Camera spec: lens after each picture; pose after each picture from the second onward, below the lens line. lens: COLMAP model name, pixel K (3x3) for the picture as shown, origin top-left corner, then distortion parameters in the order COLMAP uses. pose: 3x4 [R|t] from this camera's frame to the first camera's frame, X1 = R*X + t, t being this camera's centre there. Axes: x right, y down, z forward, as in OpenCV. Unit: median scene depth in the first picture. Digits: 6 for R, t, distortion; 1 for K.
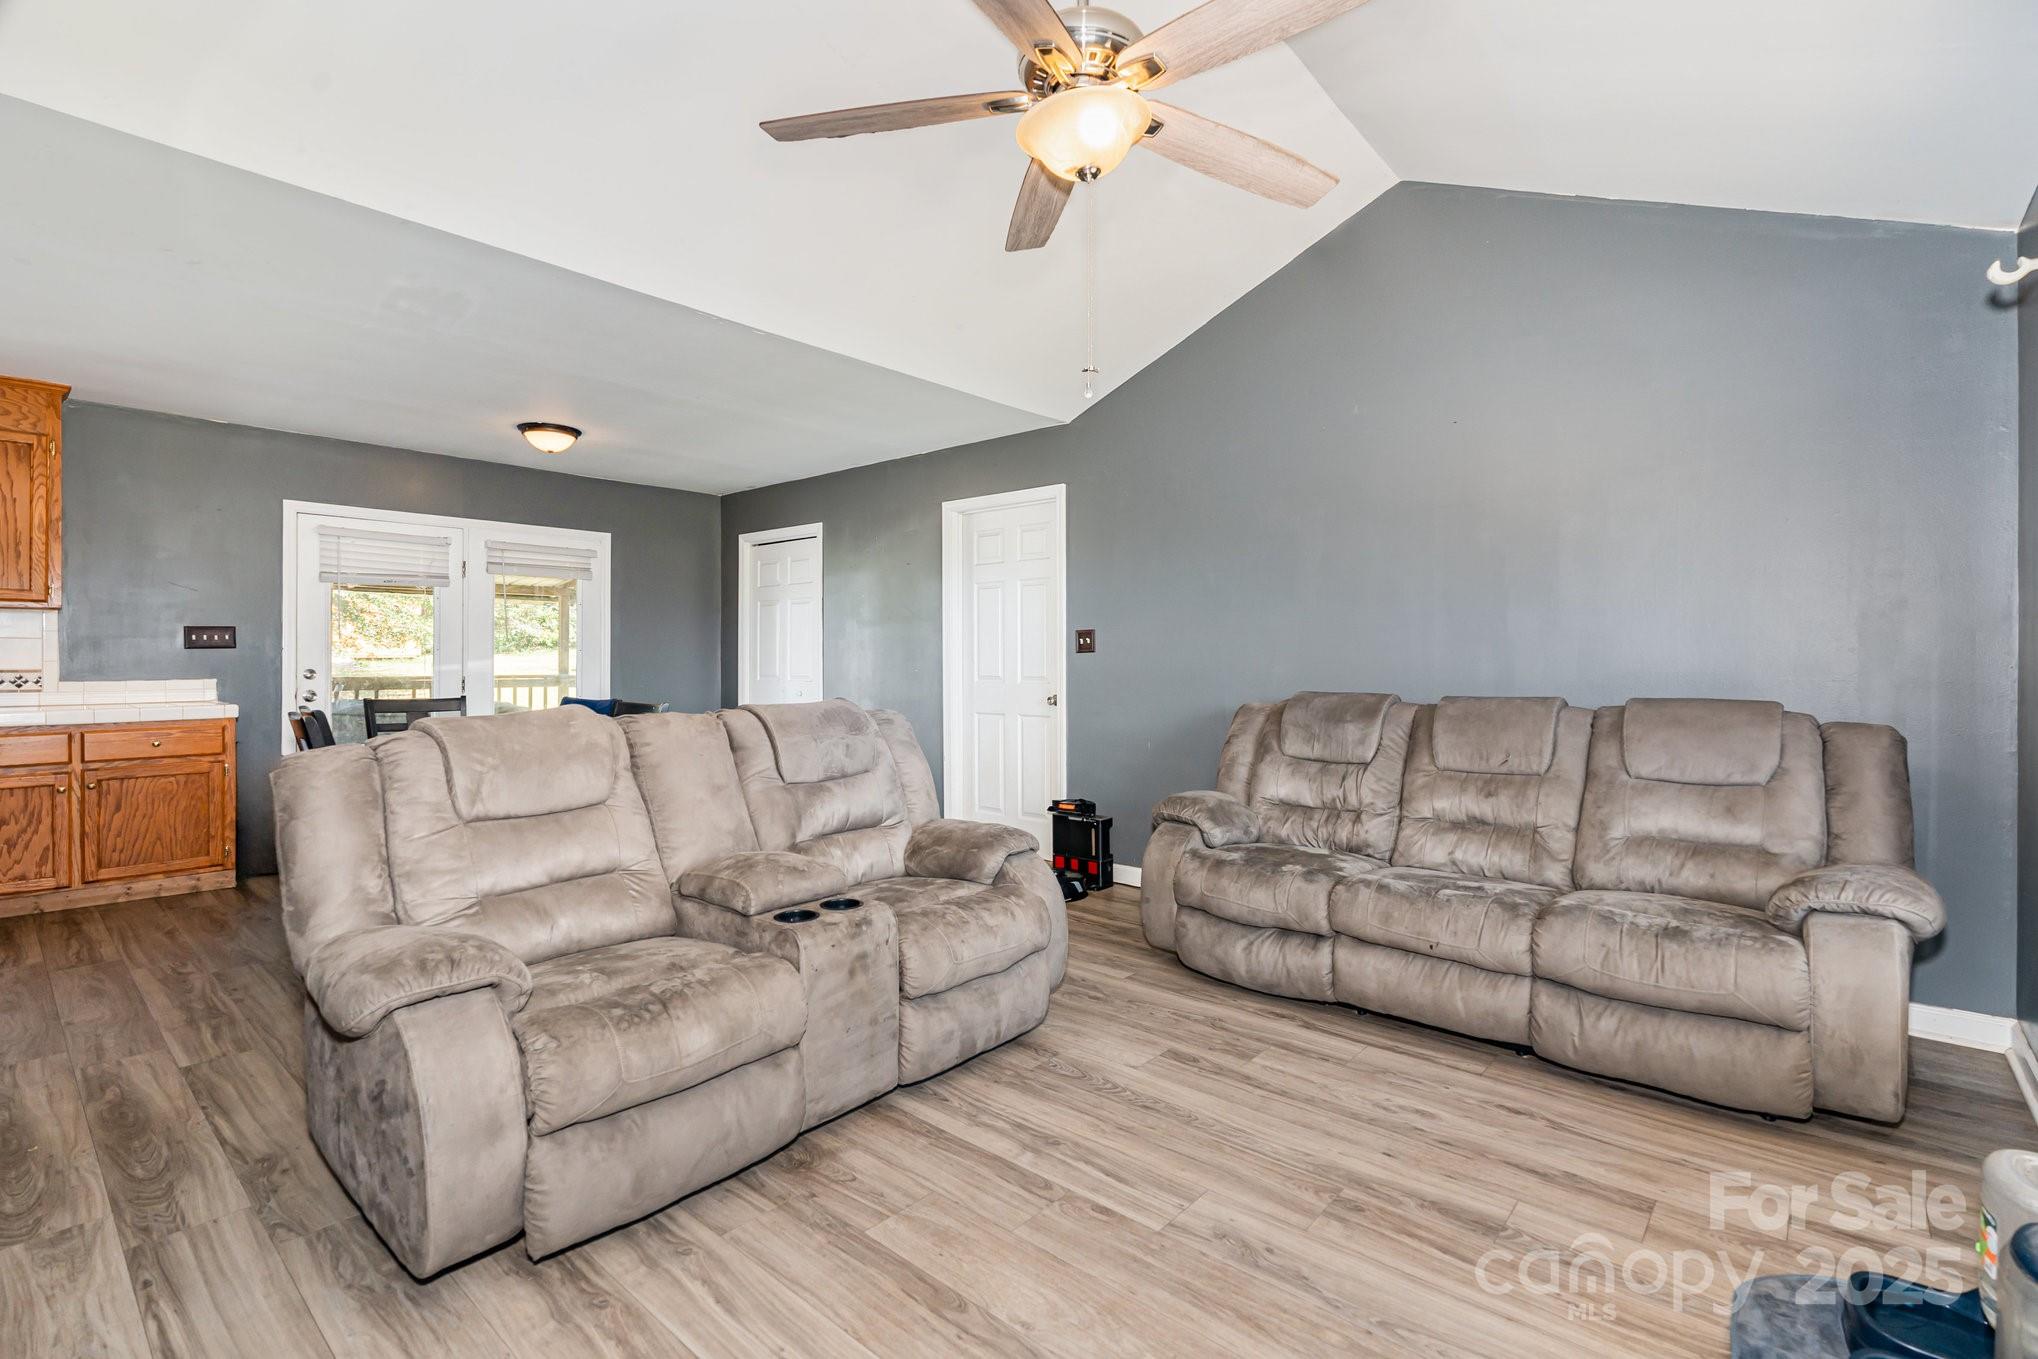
lens RADIAL K [[929.2, 0, 1020.9], [0, 929.2, 656.6], [0, 0, 1]] dist [-0.001986, 0.000117]
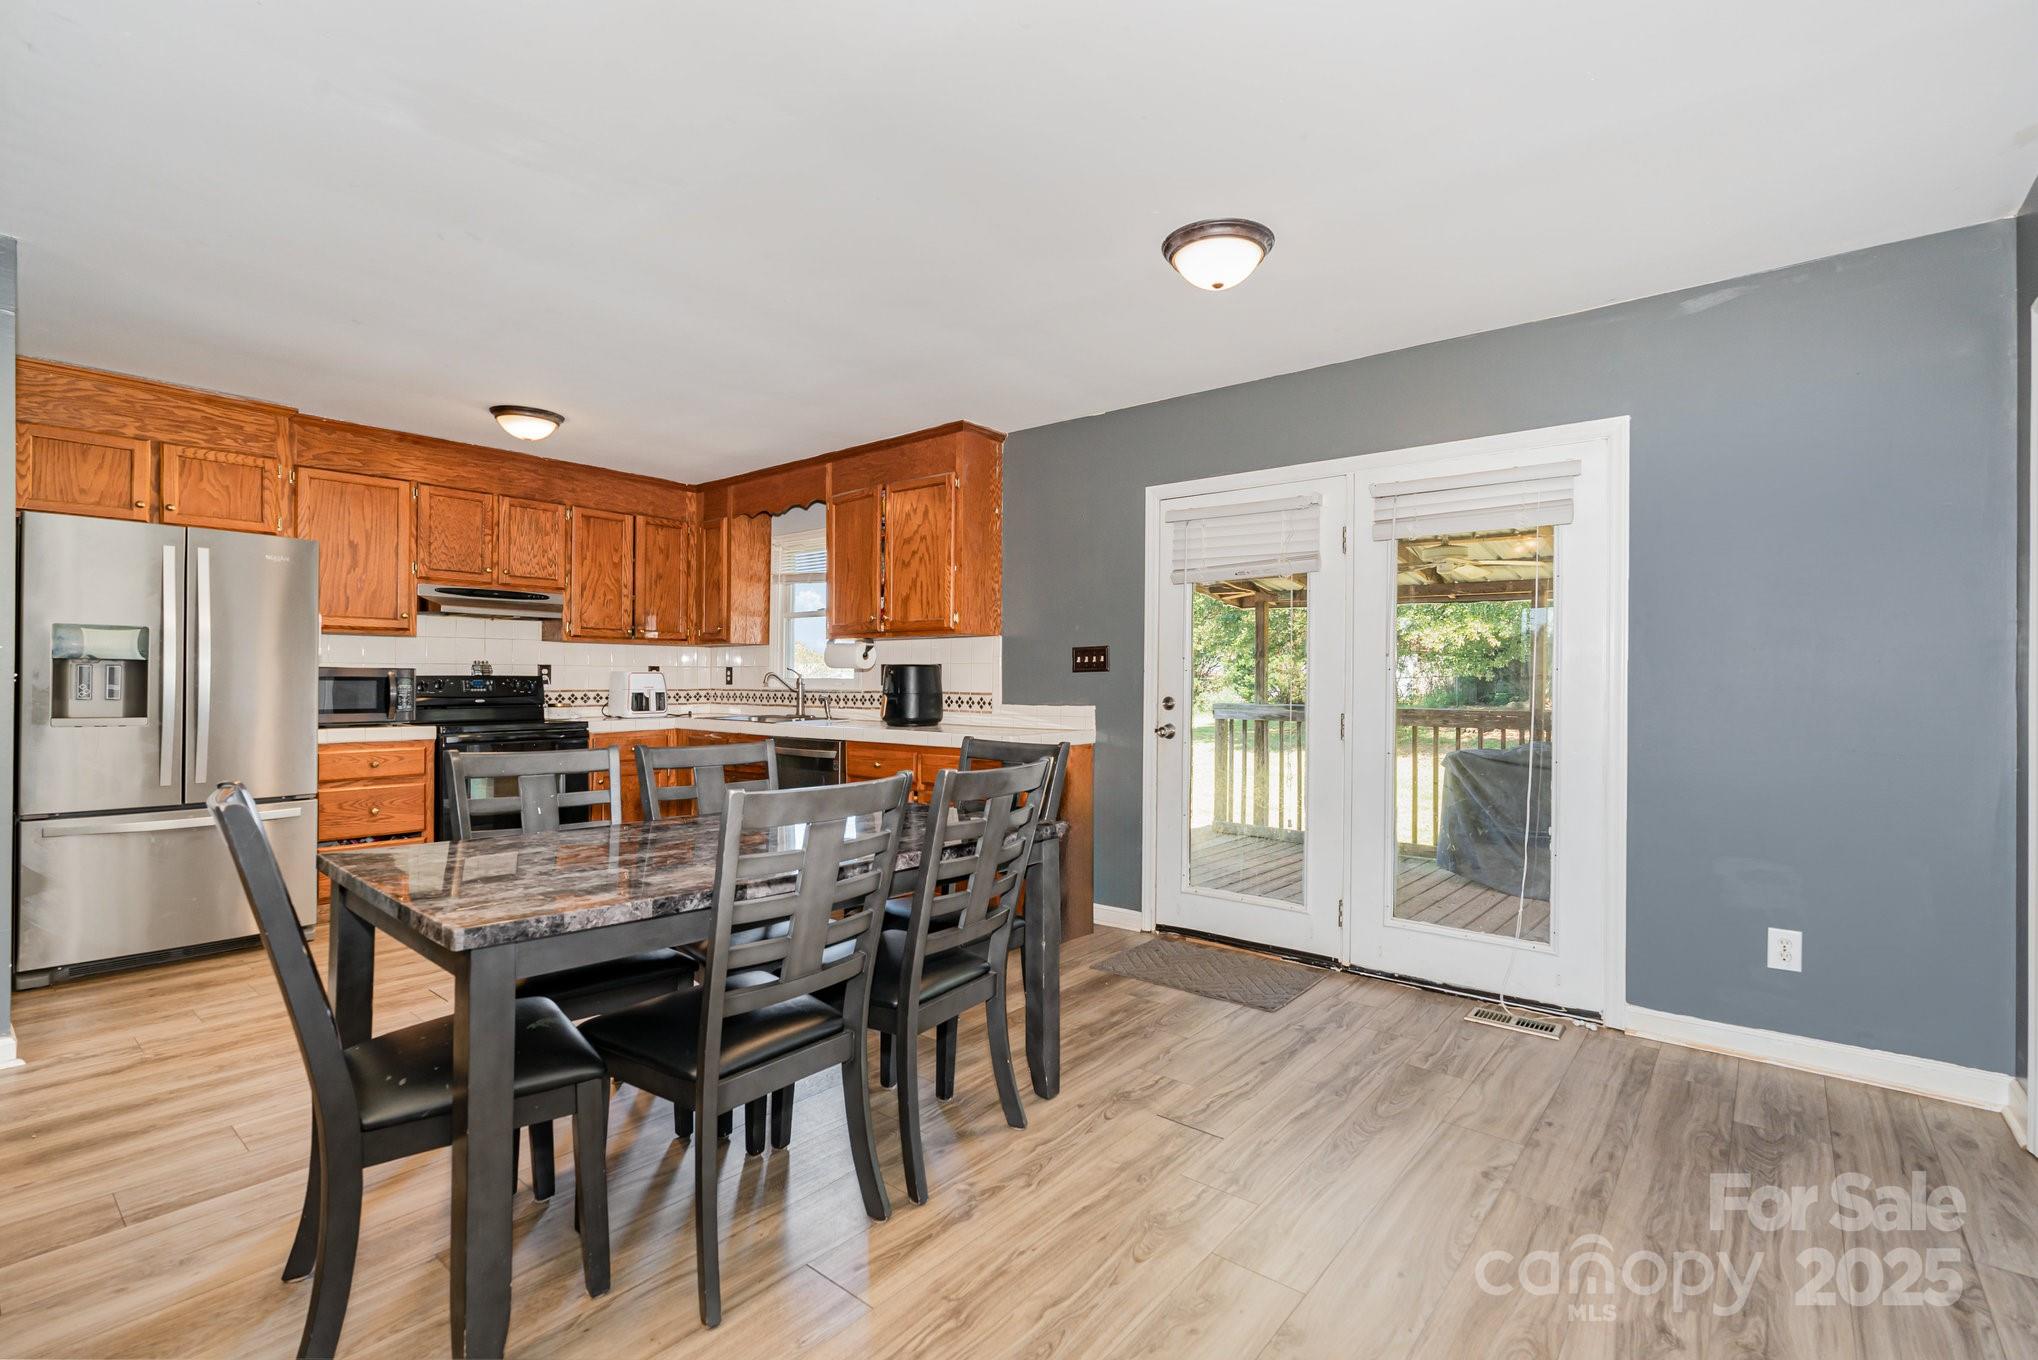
lens RADIAL K [[924.1, 0, 1022.7], [0, 924.1, 677.0], [0, 0, 1]] dist [-0.000619, 0.000251]
pose [[0.027194, -0.007862, -0.999599, 0.012091], [-0.003982, 0.999960, -0.007973, 0.003910], [0.999622, 0.004197, 0.027162, 0.918760]]
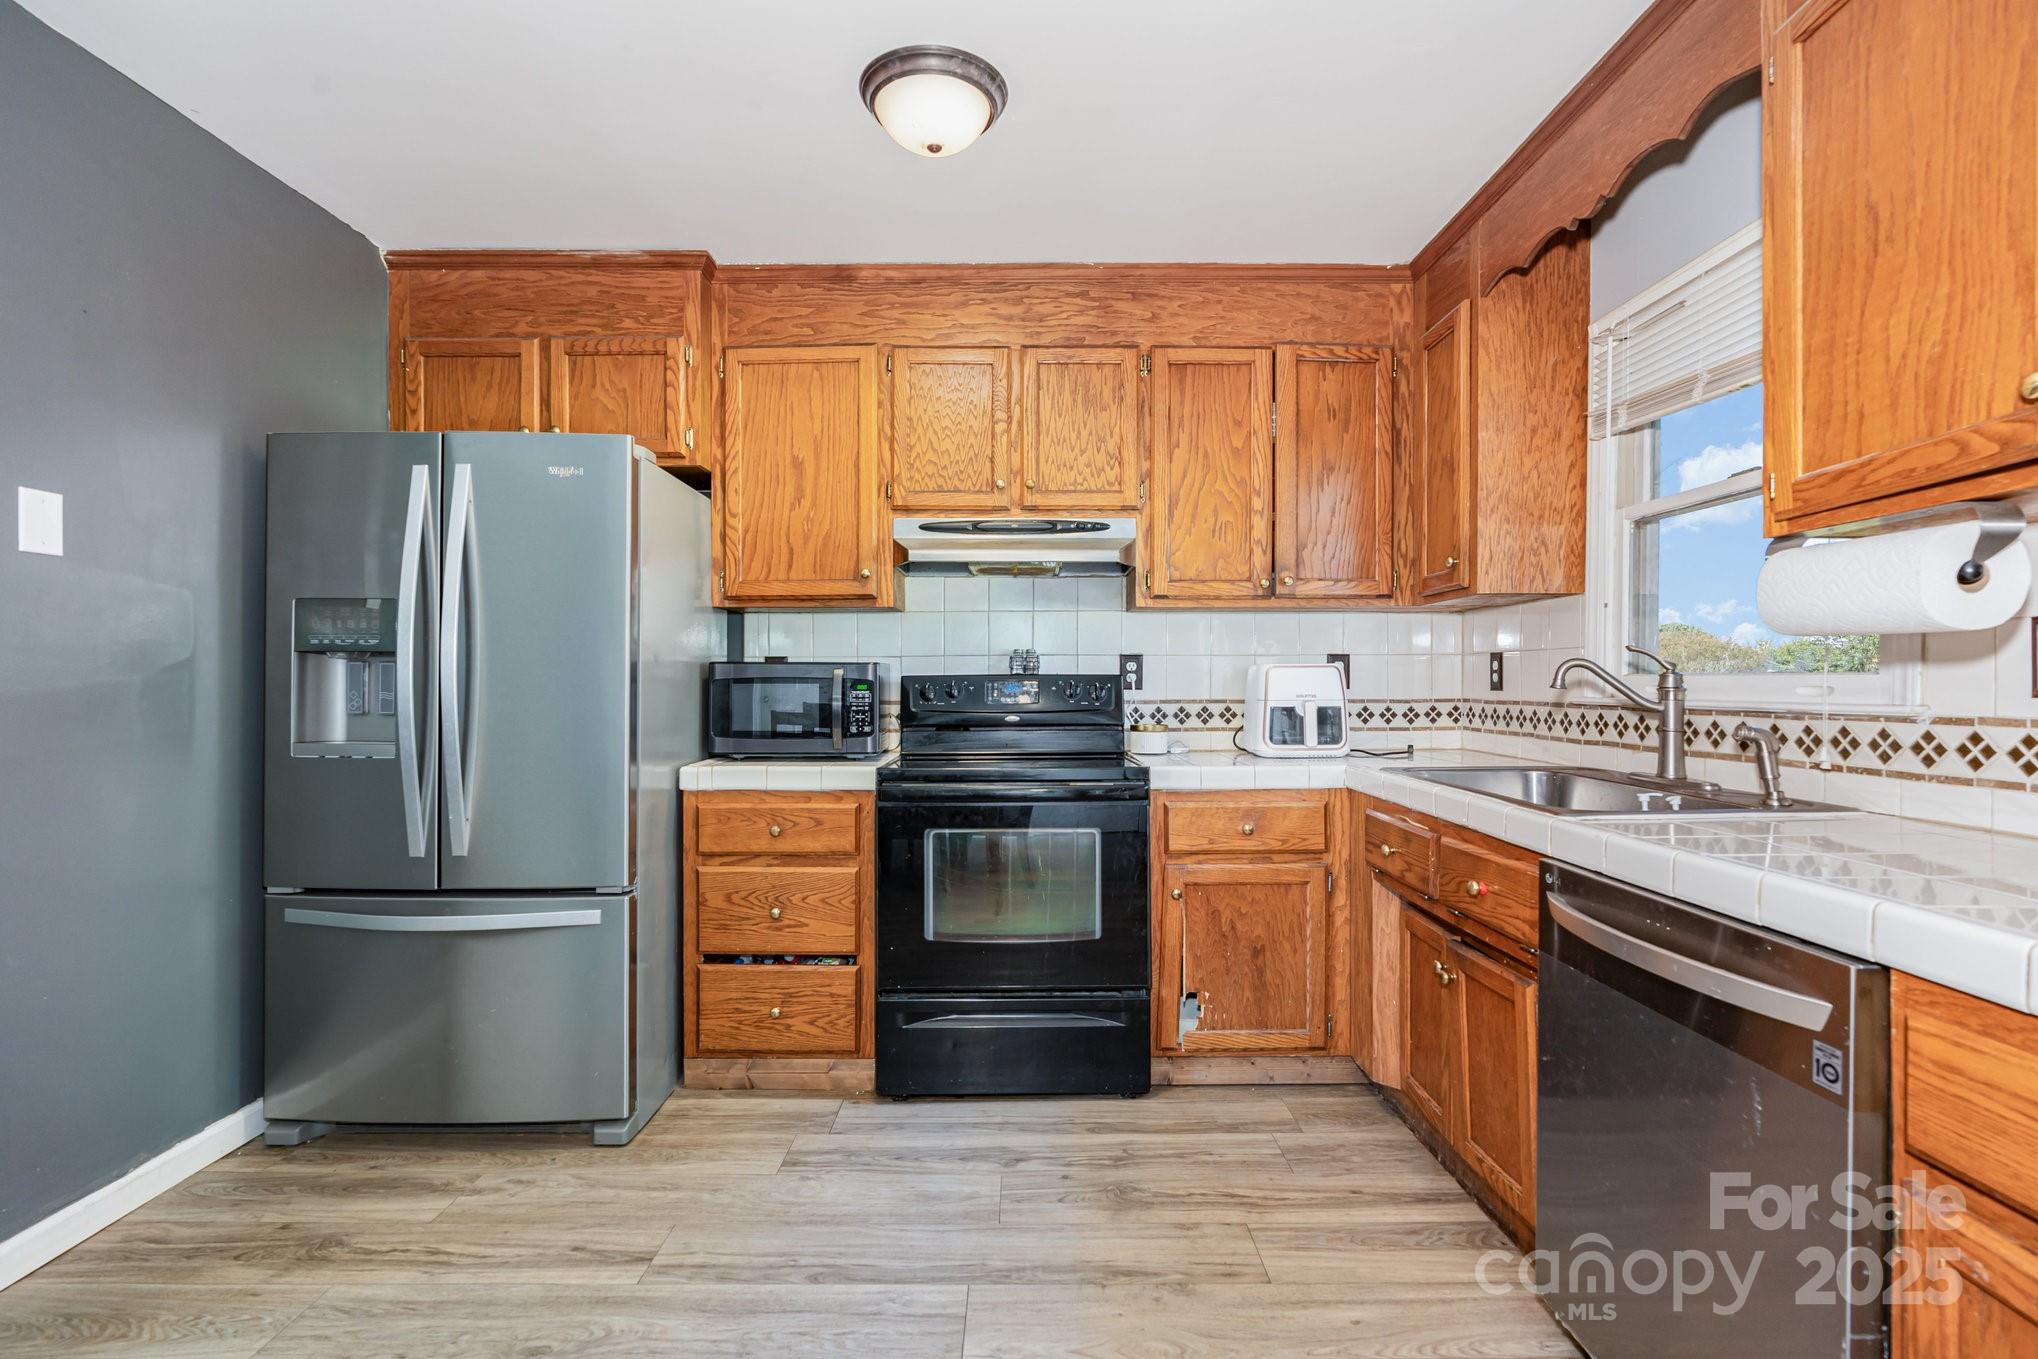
lens RADIAL K [[925.7, 0, 1022.7], [0, 925.7, 681.6], [0, 0, 1]] dist [-0.005138, 0.000468]
pose [[-0.752205, -0.002410, -0.658924, -0.666814], [-0.001873, 0.999997, -0.001519, 0.001916], [0.658926, 0.000091, -0.752208, 0.790337]]
